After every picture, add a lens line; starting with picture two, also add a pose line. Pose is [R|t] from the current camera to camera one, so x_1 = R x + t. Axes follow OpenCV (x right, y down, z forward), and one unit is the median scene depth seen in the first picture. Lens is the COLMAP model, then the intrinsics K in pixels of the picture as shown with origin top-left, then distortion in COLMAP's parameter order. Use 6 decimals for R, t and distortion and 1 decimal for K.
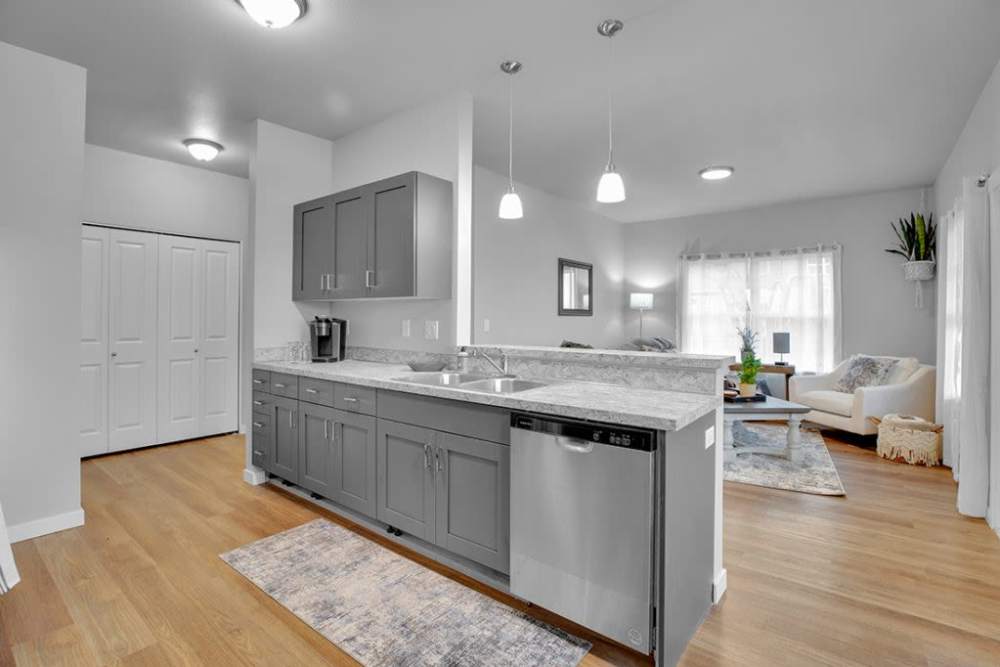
lens RADIAL K [[475.5, 0, 494.6], [0, 475.5, 316.9], [0, 0, 1]] dist [-0.024107, 0.000054]
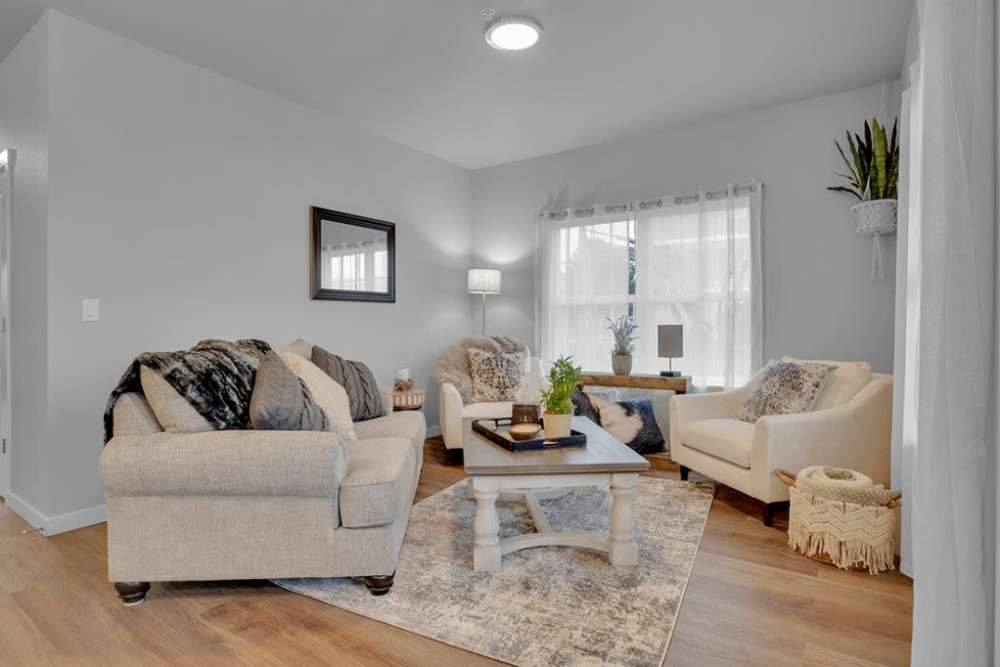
lens RADIAL K [[515.0, 0, 500.0], [0, 515.0, 333.5], [0, 0, 1]] dist [-0.000302, -0.022068]
pose [[0.998444, -0.008802, 0.055060, 0.384469], [0.007861, 0.999820, 0.017291, 0.035118], [-0.055202, -0.016831, 0.998333, 0.363639]]
